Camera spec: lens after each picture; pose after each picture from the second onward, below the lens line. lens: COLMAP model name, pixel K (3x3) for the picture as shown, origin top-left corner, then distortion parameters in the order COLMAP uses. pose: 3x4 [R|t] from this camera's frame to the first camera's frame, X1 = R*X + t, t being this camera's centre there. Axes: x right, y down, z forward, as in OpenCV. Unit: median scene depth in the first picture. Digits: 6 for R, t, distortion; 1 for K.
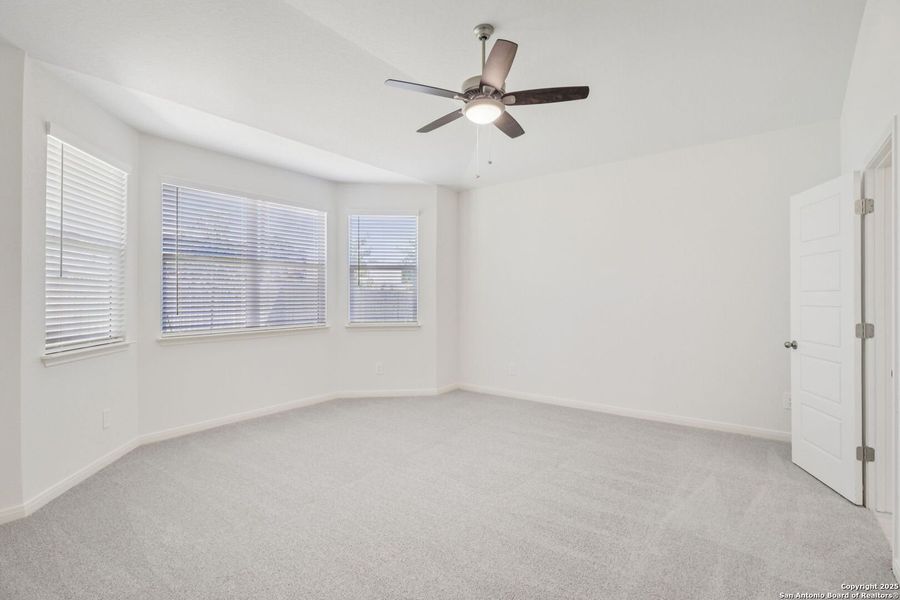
lens RADIAL K [[416.6, 0, 446.0], [0, 416.6, 294.0], [0, 0, 1]] dist [-0.001386, -0.014241]
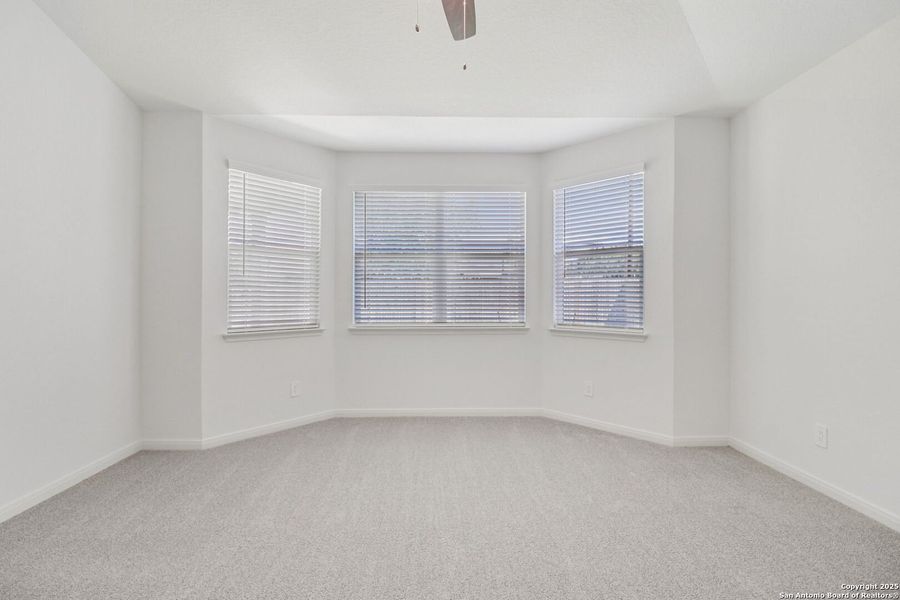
lens RADIAL K [[416.6, 0, 446.0], [0, 416.6, 294.0], [0, 0, 1]] dist [-0.001386, -0.014241]
pose [[0.629314, 0.006662, -0.777122, 0.328849], [-0.000833, 0.999968, 0.007898, 0.004728], [0.777150, -0.004323, 0.629300, 0.429182]]
